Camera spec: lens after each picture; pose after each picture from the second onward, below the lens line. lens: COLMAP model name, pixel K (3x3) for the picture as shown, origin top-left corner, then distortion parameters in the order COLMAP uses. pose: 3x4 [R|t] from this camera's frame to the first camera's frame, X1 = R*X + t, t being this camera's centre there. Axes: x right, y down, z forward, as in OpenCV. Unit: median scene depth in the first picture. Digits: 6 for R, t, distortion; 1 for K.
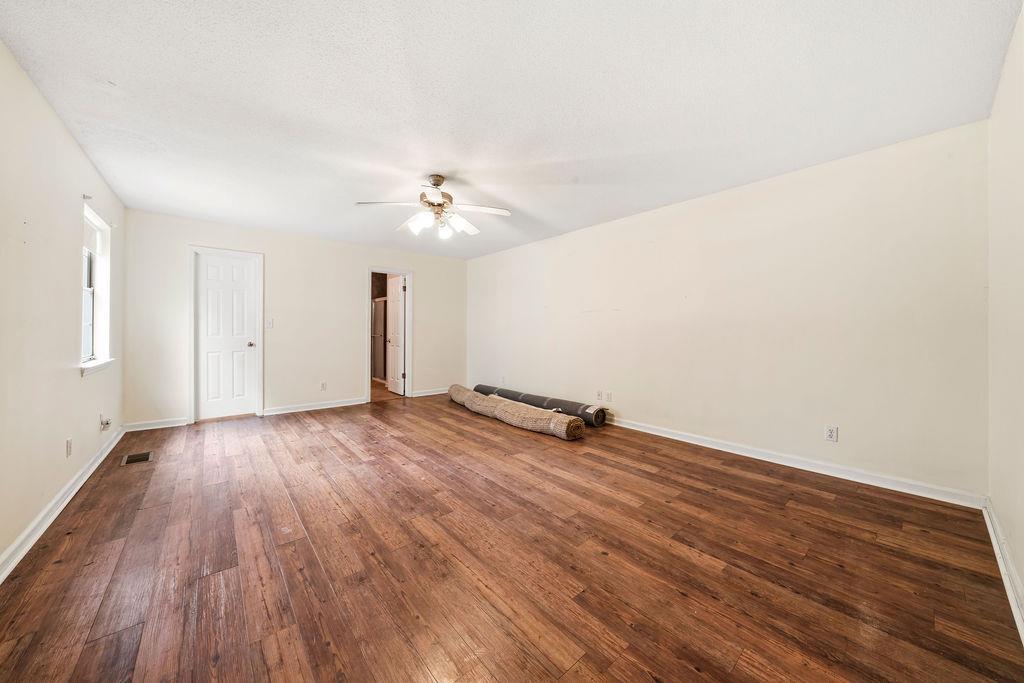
lens RADIAL K [[357.1, 0, 512.4], [0, 357.1, 335.8], [0, 0, 1]] dist [-0.000508, -0.000026]
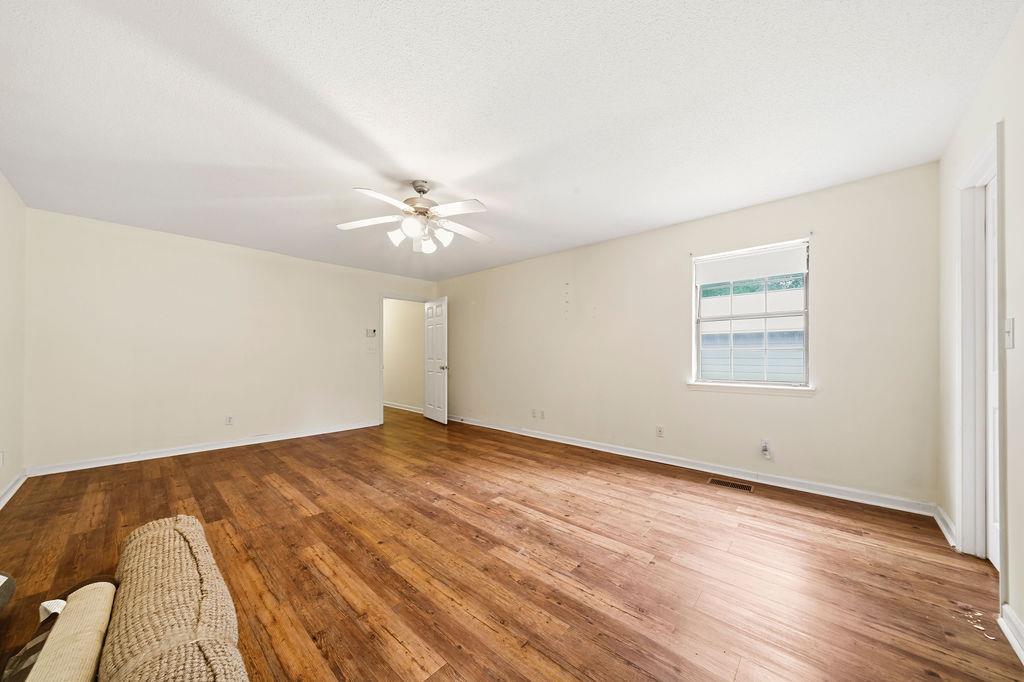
lens RADIAL K [[357.1, 0, 512.0], [0, 357.1, 345.9], [0, 0, 1]] dist [-0.000508, -0.000026]
pose [[-0.993275, -0.003529, -0.115729, -0.349627], [-0.002664, 0.999967, -0.007625, -0.031806], [0.115752, -0.007265, -0.993252, 1.984099]]
